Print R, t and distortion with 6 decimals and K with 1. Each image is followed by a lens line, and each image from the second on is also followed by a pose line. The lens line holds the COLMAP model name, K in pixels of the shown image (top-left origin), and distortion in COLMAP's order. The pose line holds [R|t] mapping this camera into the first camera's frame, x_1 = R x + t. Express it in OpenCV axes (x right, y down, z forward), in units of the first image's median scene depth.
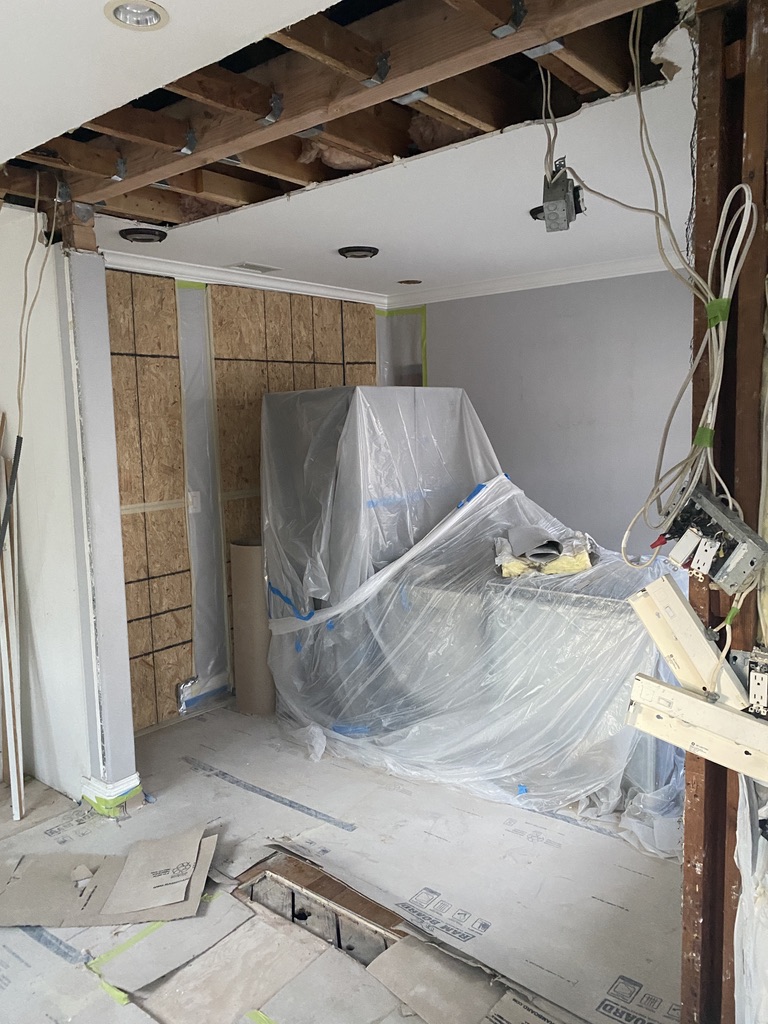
lens RADIAL K [[800.3, 0, 388.6], [0, 800.3, 505.3], [0, 0, 1]] dist [0.011868, -0.016714]
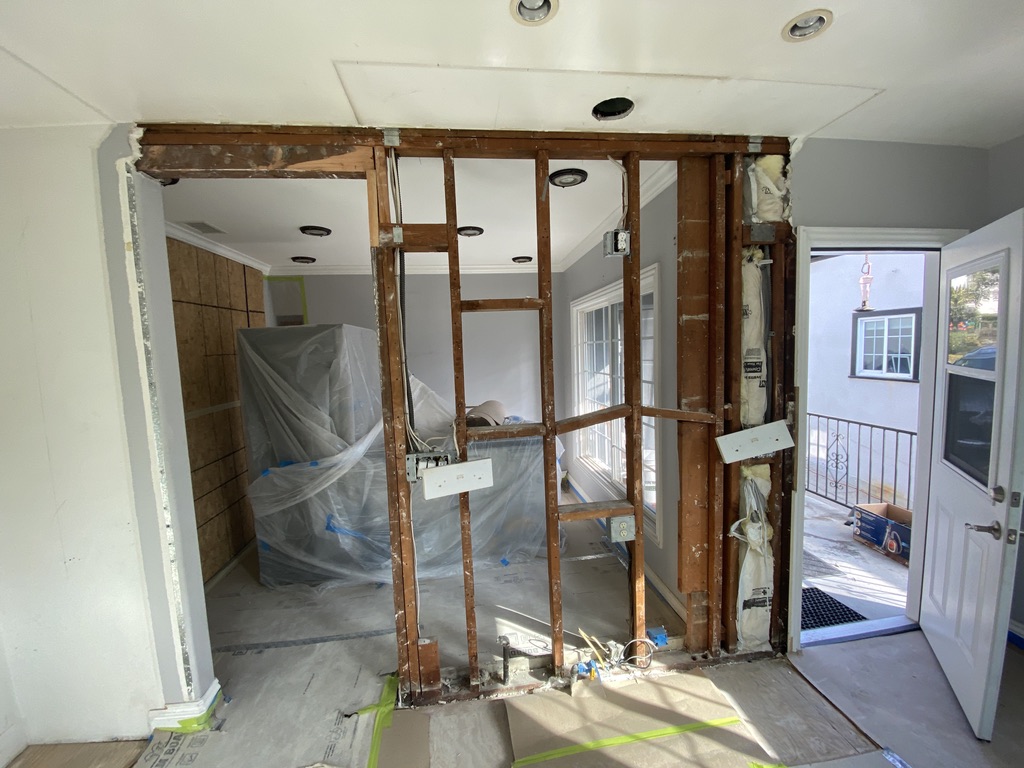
lens RADIAL K [[422.2, 0, 515.2], [0, 422.2, 383.3], [0, 0, 1]] dist [-0.012092, -0.003074]
pose [[0.688110, -0.067262, 0.722482, -0.543422], [0.102321, 0.994740, -0.004844, -0.013604], [-0.718356, 0.077258, 0.691373, 0.404380]]
